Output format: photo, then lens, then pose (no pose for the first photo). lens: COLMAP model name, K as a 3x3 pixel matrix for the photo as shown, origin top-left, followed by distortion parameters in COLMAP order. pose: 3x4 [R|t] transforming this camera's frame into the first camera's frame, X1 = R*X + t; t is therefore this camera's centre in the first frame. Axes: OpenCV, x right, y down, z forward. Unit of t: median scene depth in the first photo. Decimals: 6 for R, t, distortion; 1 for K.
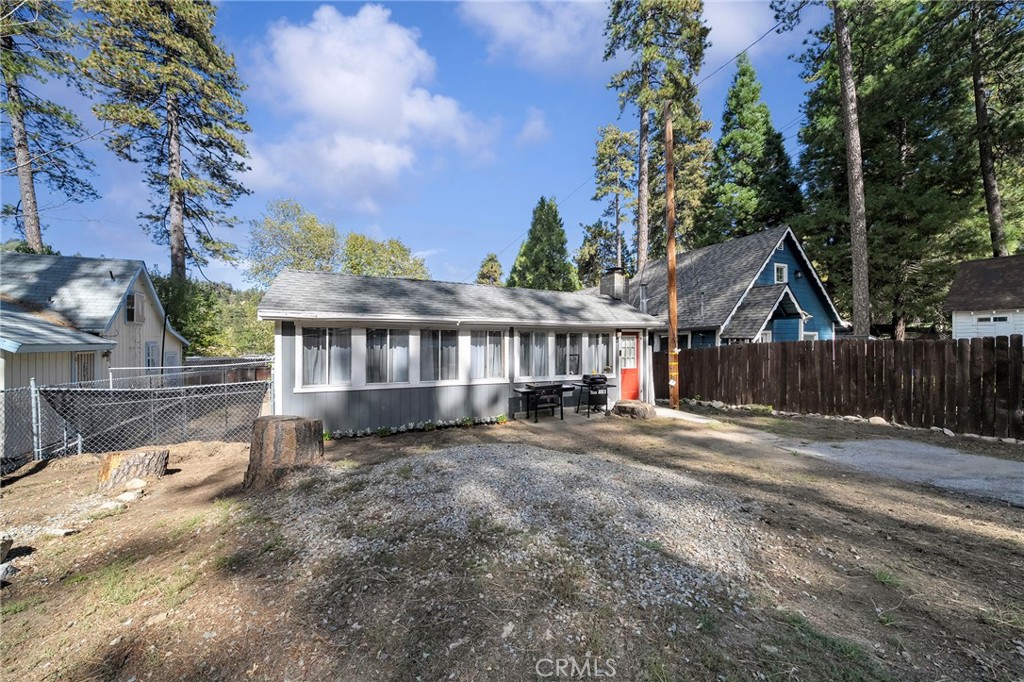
lens RADIAL K [[349.8, 0, 513.0], [0, 349.8, 338.6], [0, 0, 1]] dist [-0.002149, -0.000008]
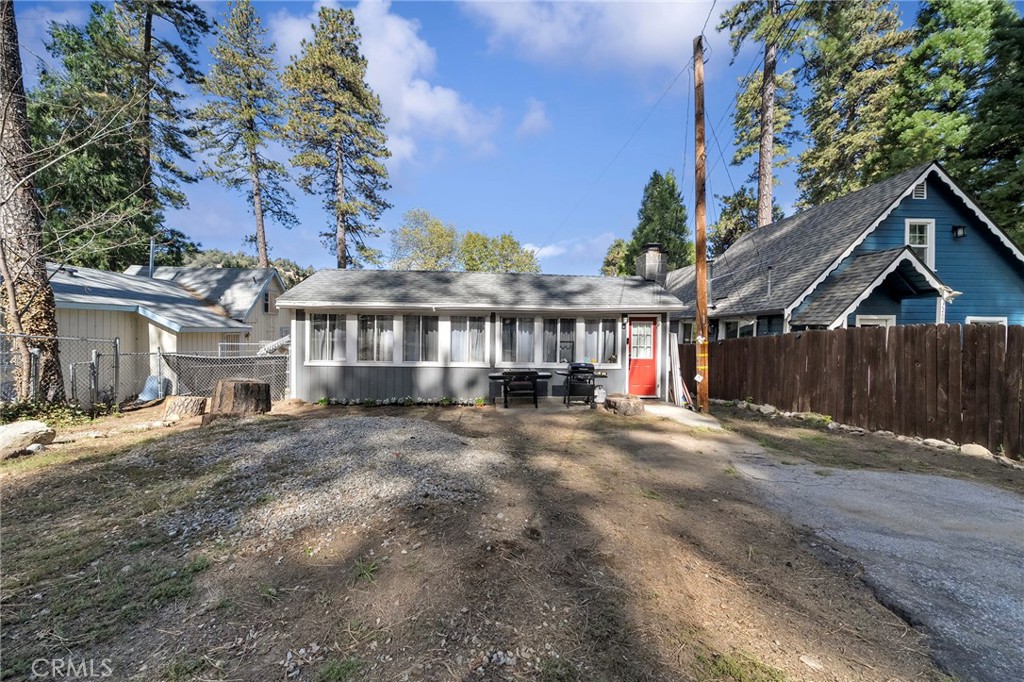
lens RADIAL K [[353.6, 0, 511.1], [0, 353.6, 331.5], [0, 0, 1]] dist [-0.001884, 0.000036]
pose [[0.928481, 0.007969, -0.371293, 0.355239], [-0.005366, 0.999953, 0.008042, 0.011238], [0.371340, -0.005474, 0.928481, 0.057766]]
